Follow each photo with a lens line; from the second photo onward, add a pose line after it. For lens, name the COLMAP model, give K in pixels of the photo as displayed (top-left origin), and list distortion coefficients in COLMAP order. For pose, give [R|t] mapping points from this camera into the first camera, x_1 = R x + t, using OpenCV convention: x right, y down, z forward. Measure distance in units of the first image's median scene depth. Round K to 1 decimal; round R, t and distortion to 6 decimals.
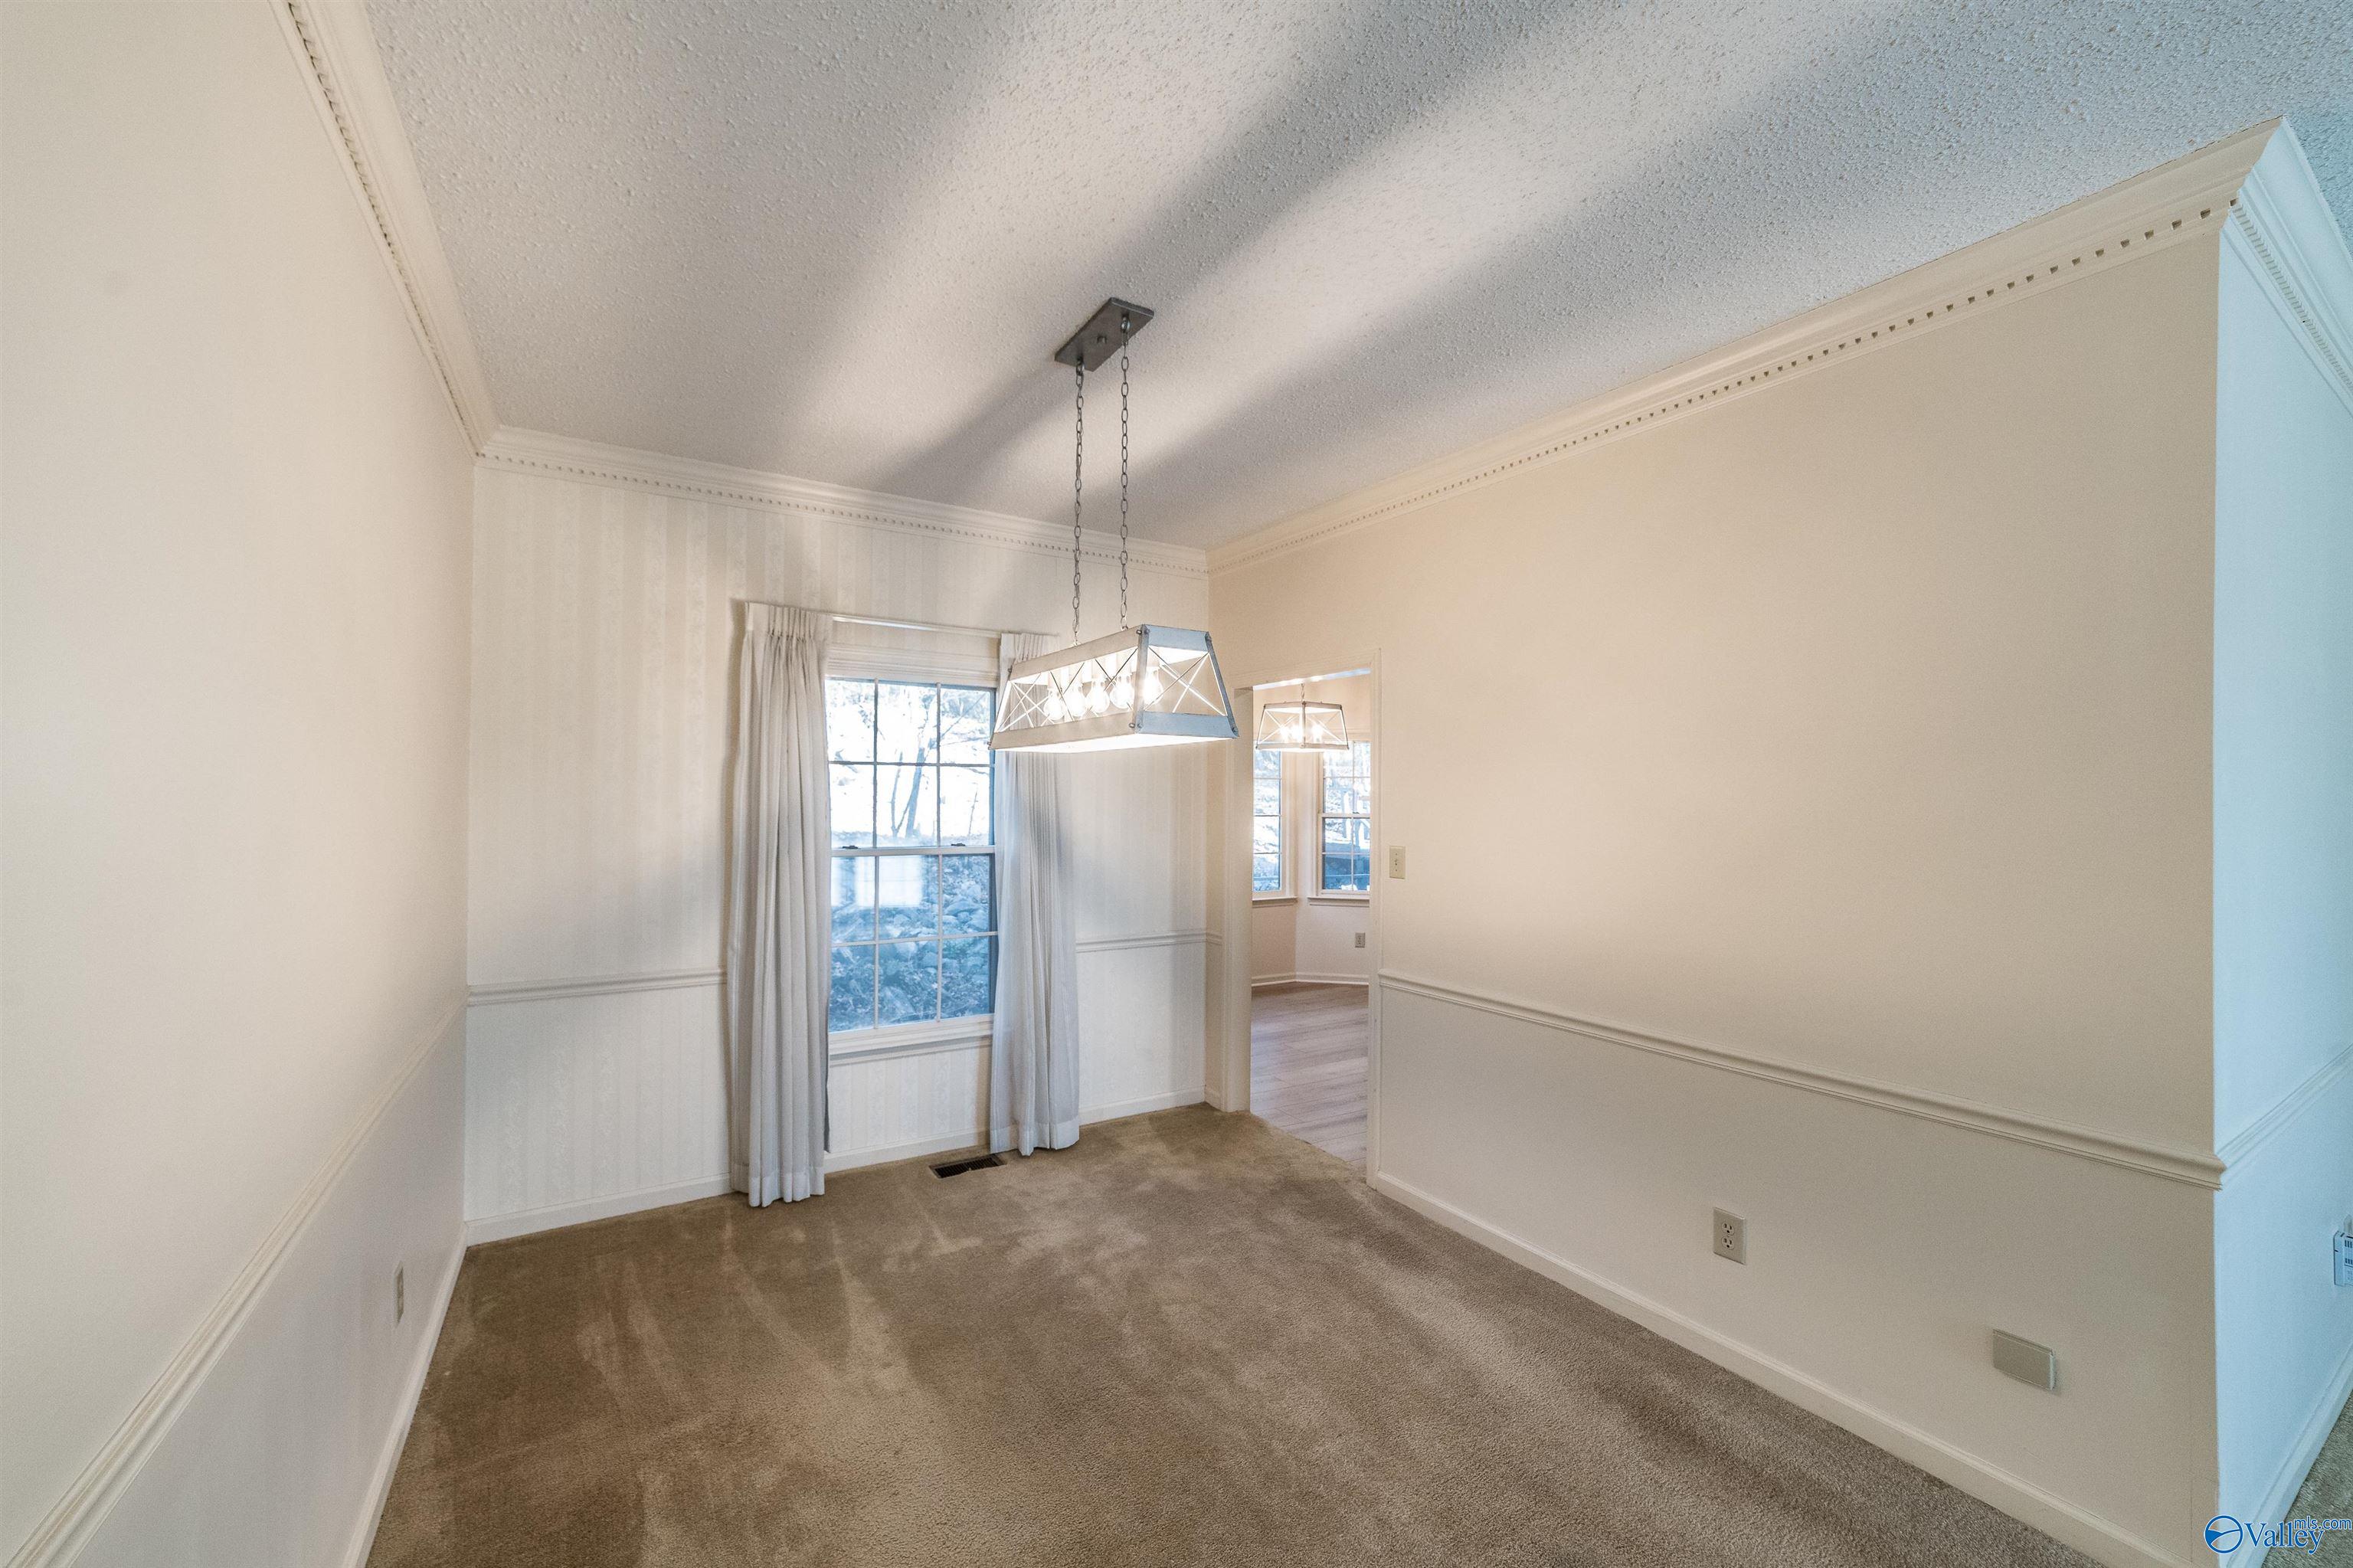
lens RADIAL K [[922.0, 0, 1176.2], [0, 922.0, 780.8], [0, 0, 1]] dist [-0.016692, 0.003259]
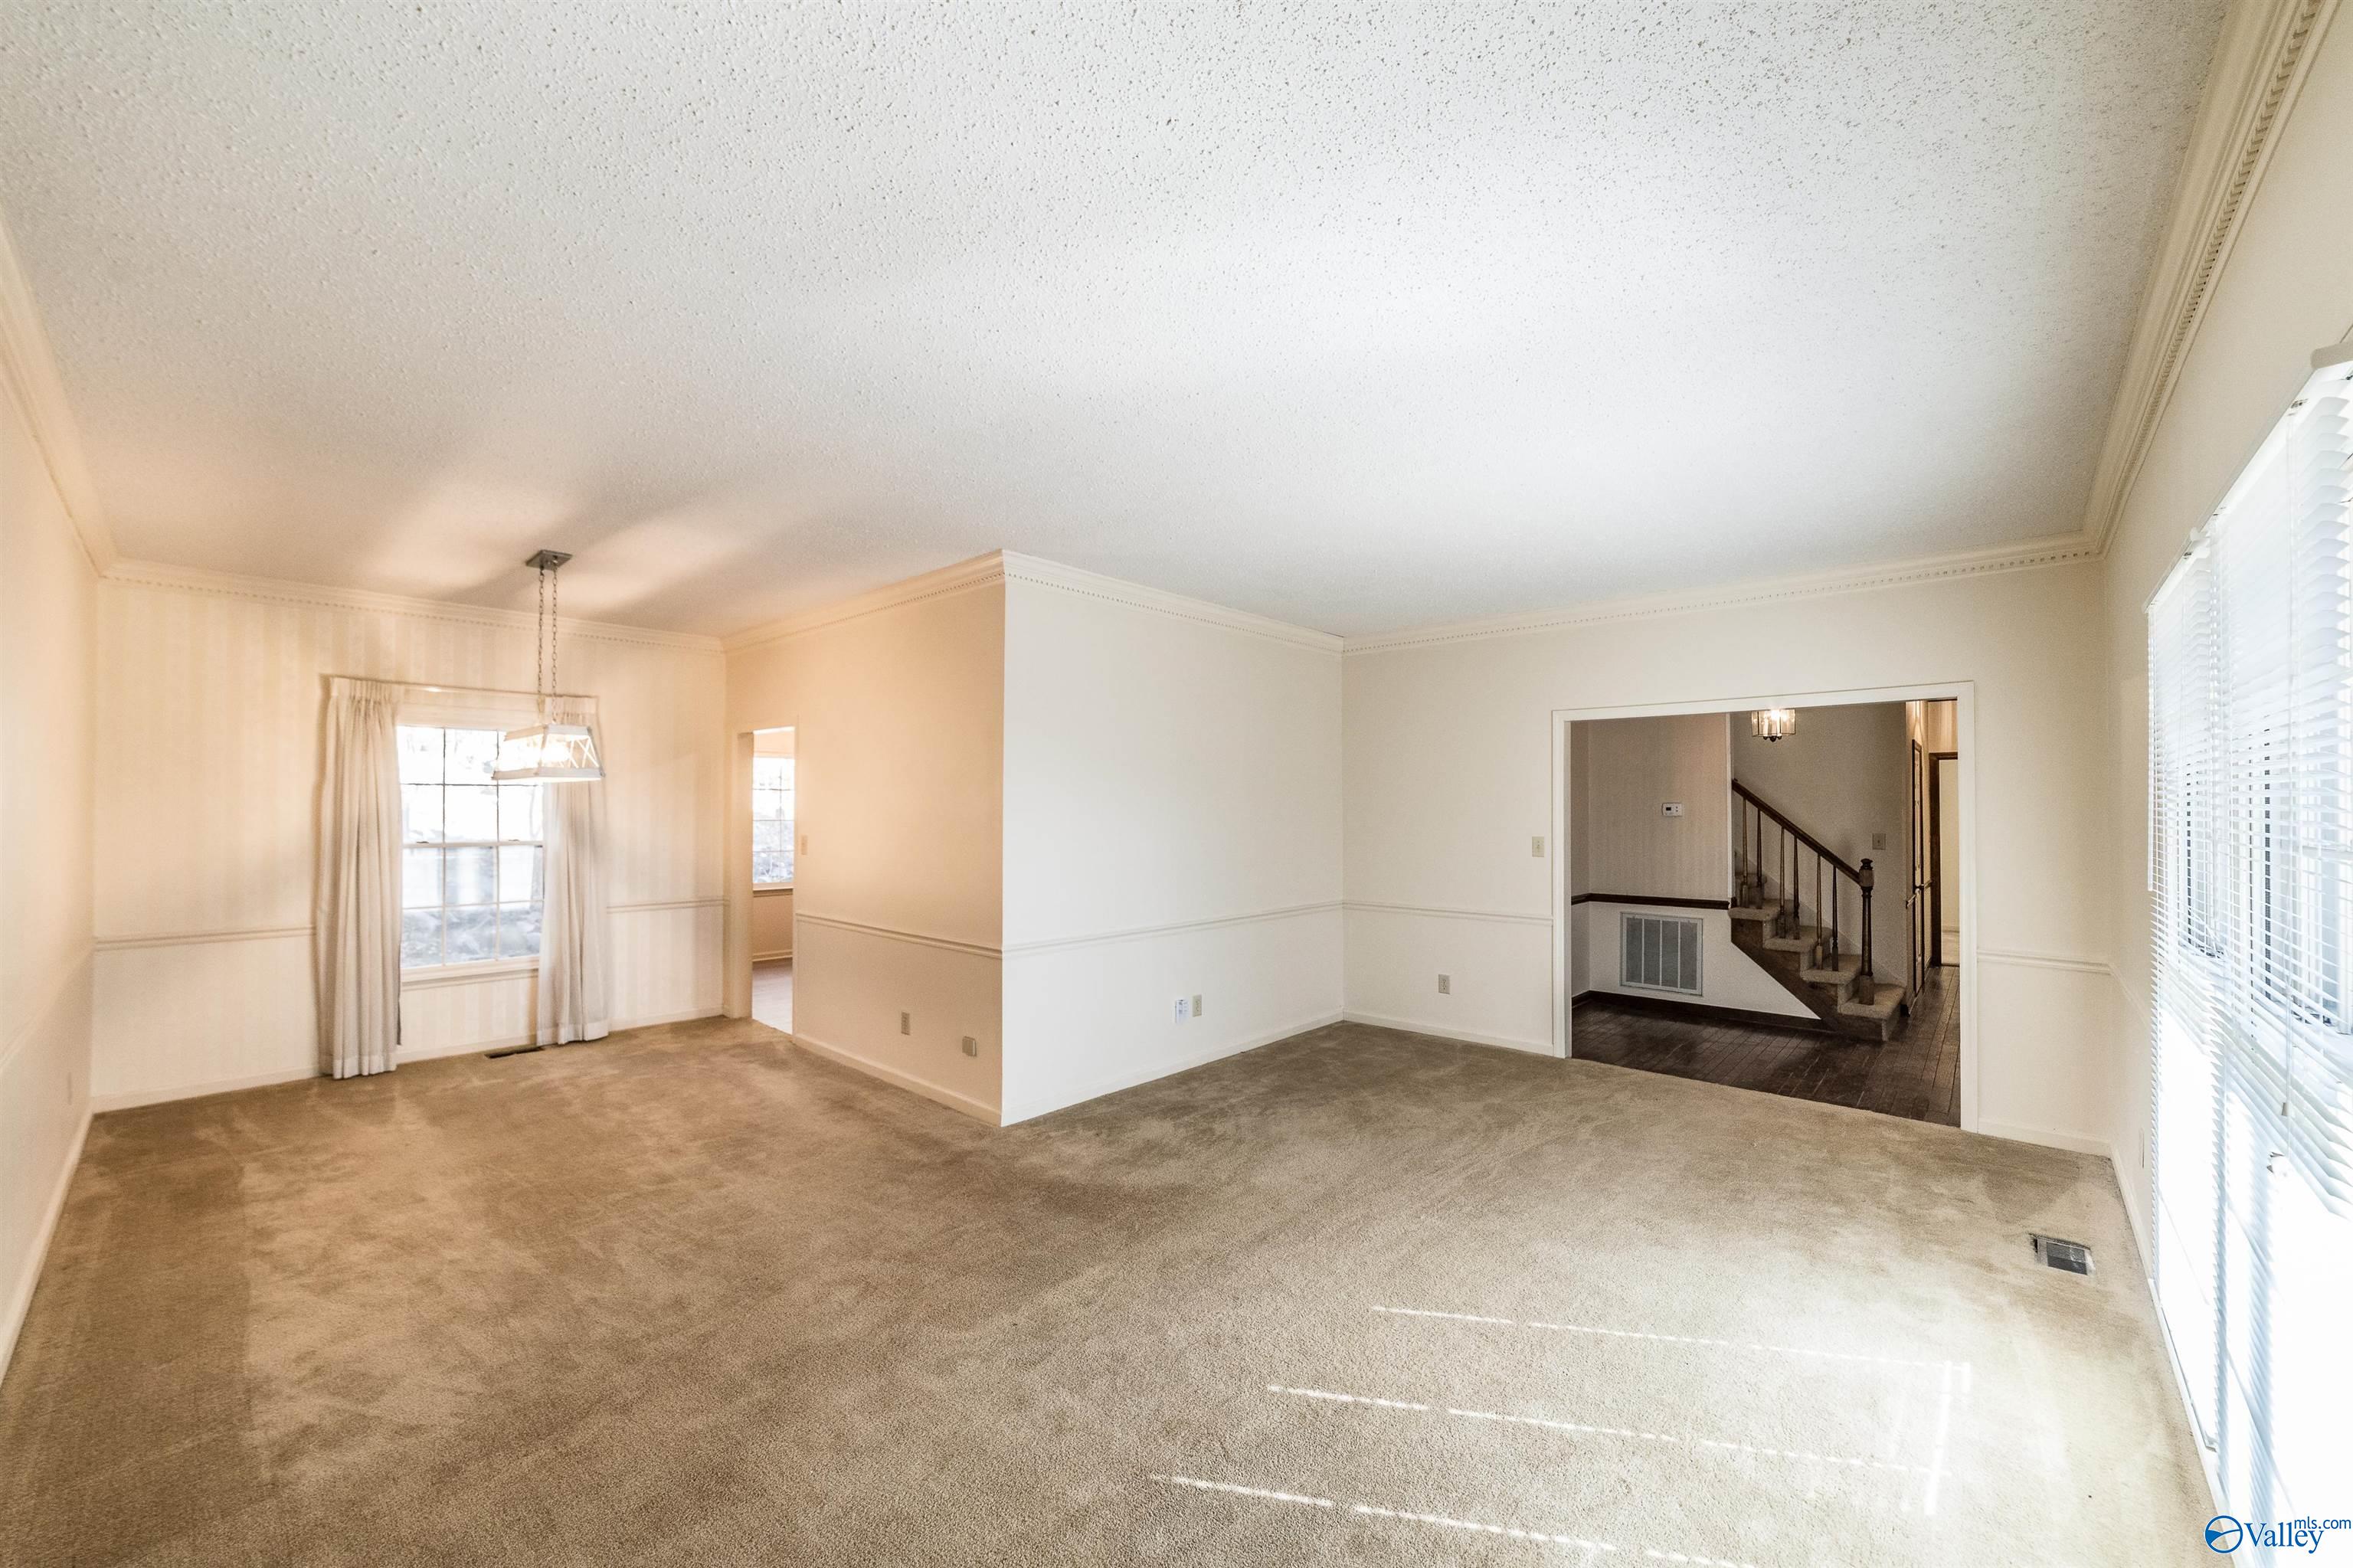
lens RADIAL K [[910.2, 0, 1179.0], [0, 910.2, 796.2], [0, 0, 1]] dist [-0.005787, 0.002716]
pose [[0.963564, -0.000062, 0.267479, 0.469650], [-0.001990, 0.999971, 0.007400, -0.015315], [-0.267471, -0.007662, 0.963535, -0.798343]]
